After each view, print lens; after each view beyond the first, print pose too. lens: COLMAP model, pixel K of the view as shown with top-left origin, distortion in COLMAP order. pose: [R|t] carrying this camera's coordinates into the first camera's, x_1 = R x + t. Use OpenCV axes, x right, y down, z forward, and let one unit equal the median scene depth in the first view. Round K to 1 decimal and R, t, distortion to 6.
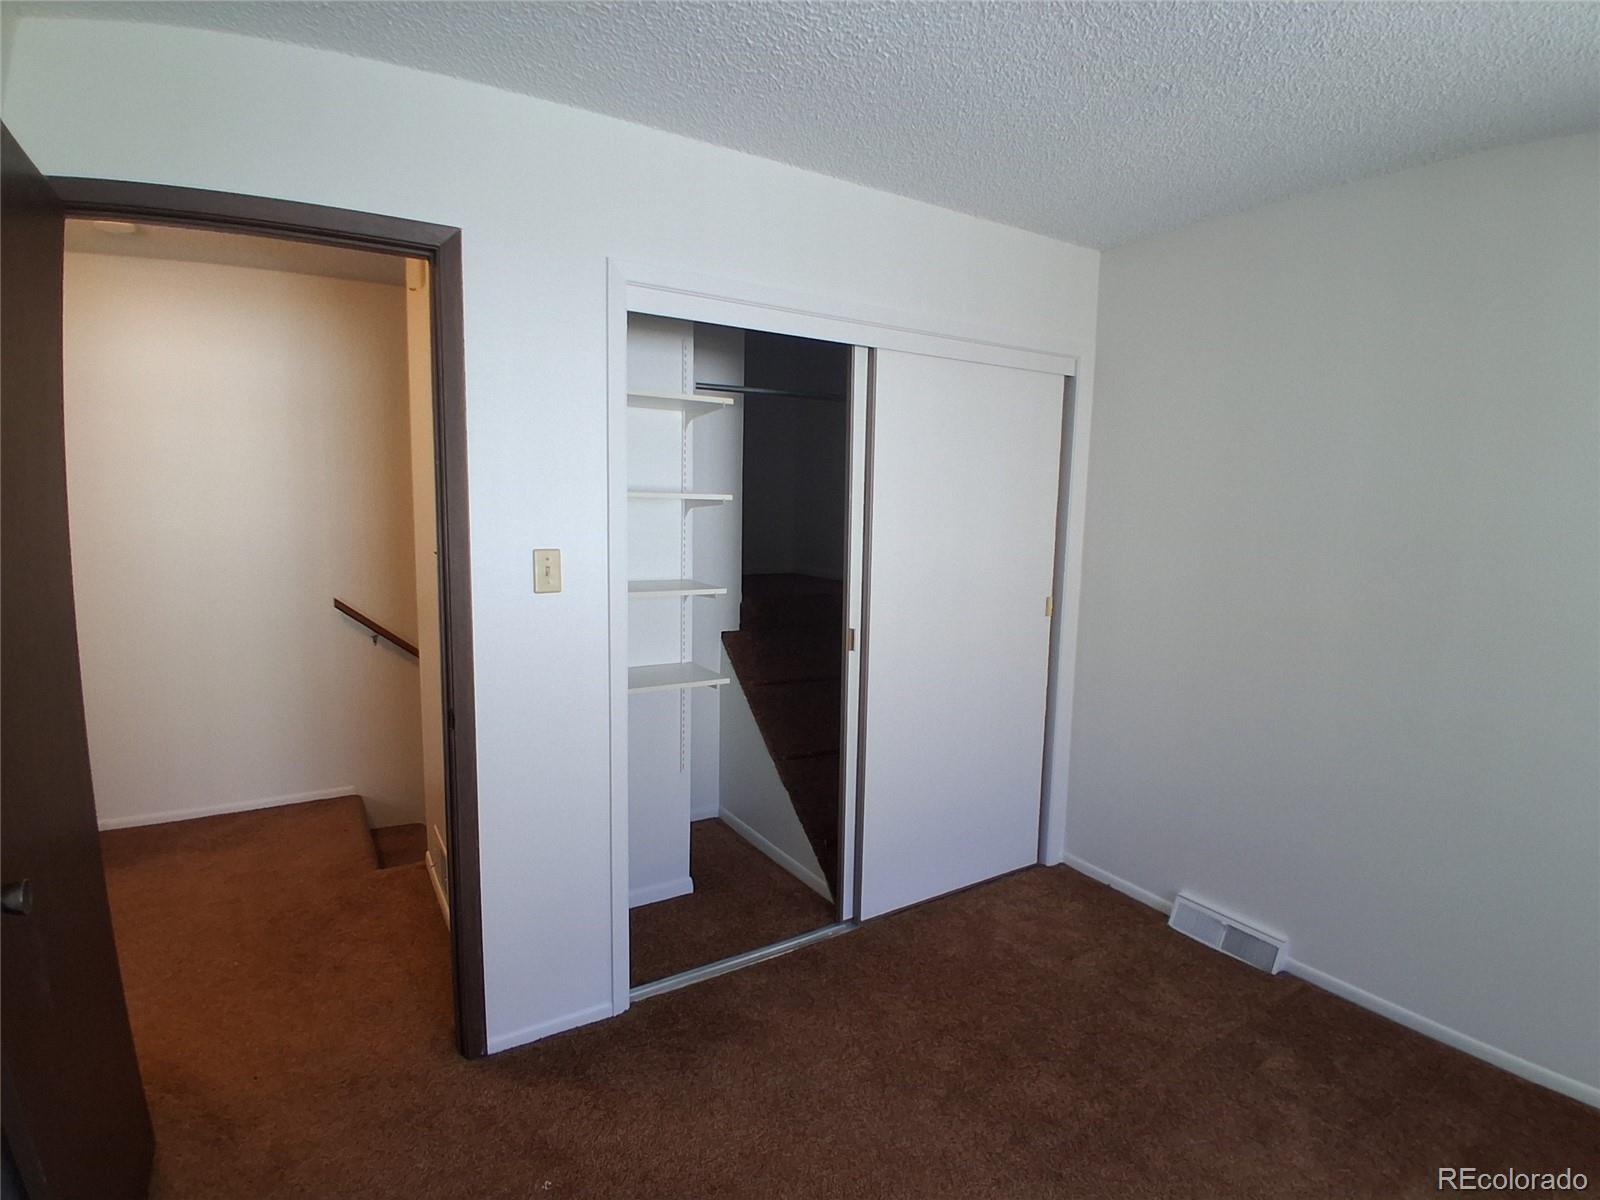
lens RADIAL K [[798.8, 0, 803.6], [0, 798.8, 590.3], [0, 0, 1]] dist [0.020893, -0.046230]
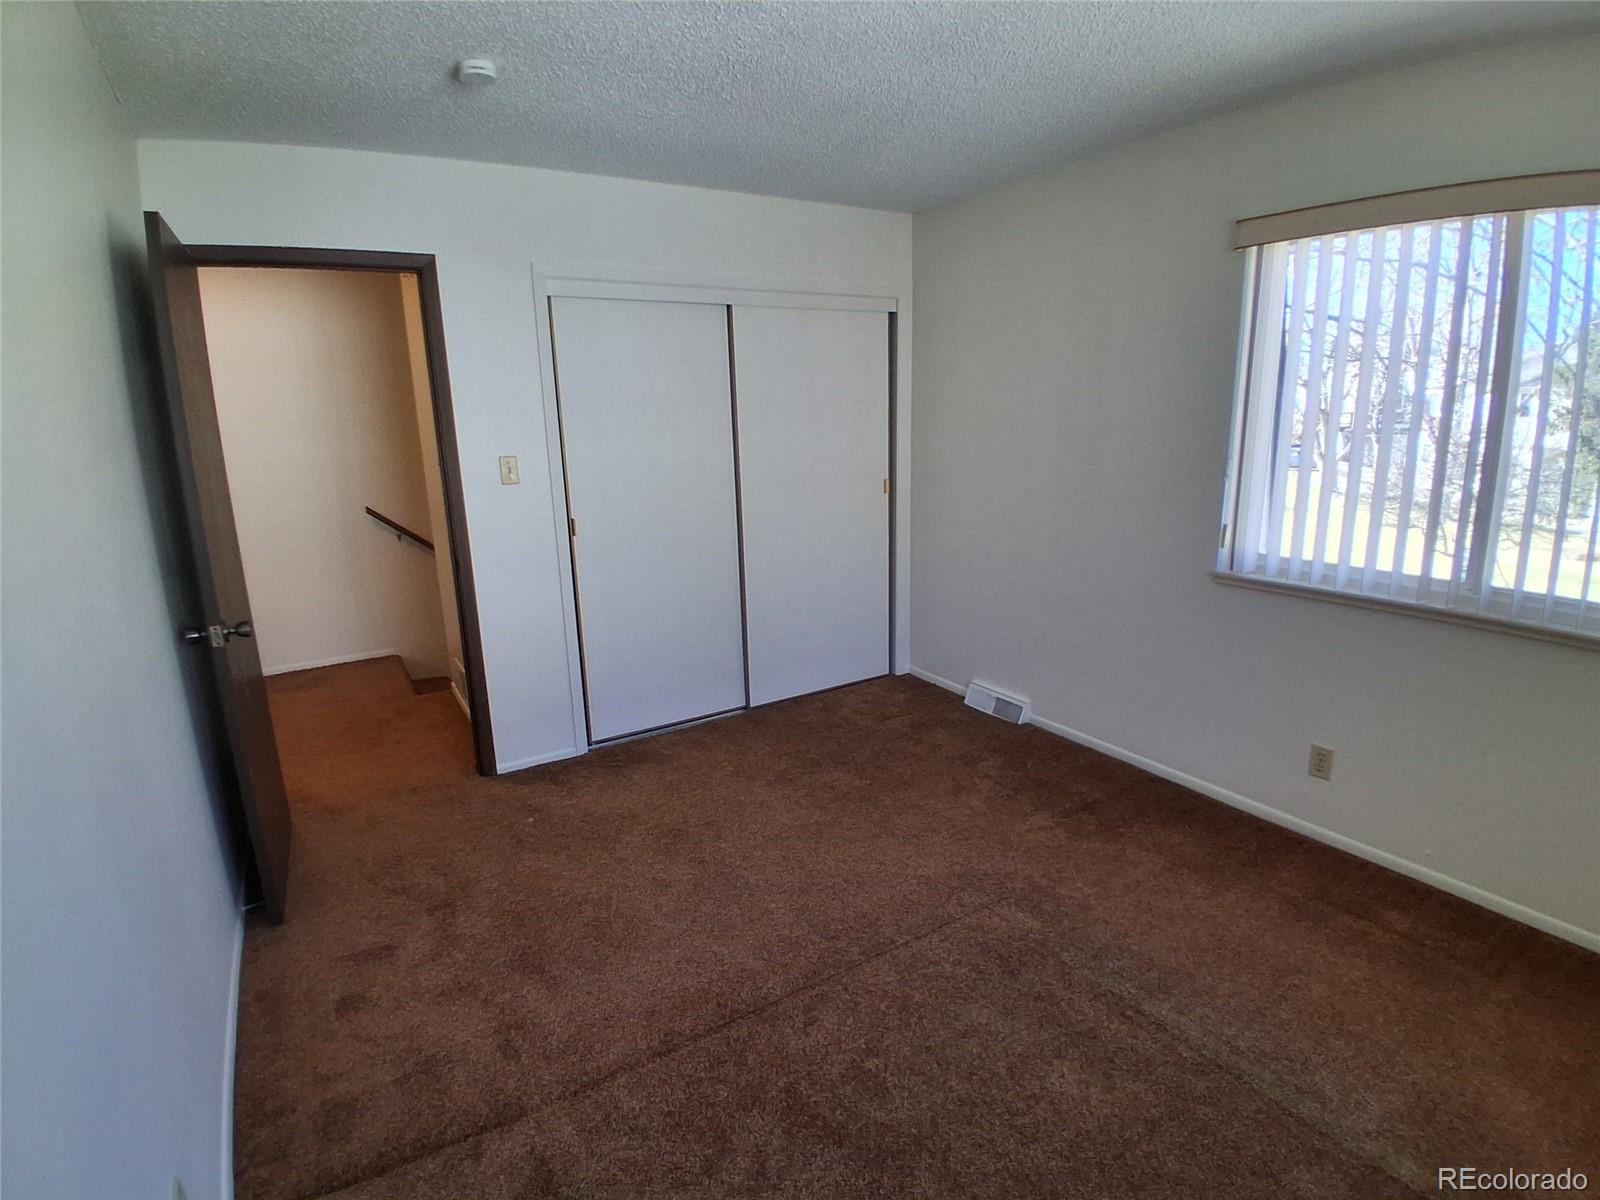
lens RADIAL K [[798.8, 0, 803.6], [0, 798.8, 590.3], [0, 0, 1]] dist [0.020893, -0.046230]
pose [[0.999062, -0.039809, -0.017028, 0.210986], [0.041423, 0.993257, 0.108281, 0.050294], [0.012603, -0.108885, 0.993974, -0.445021]]
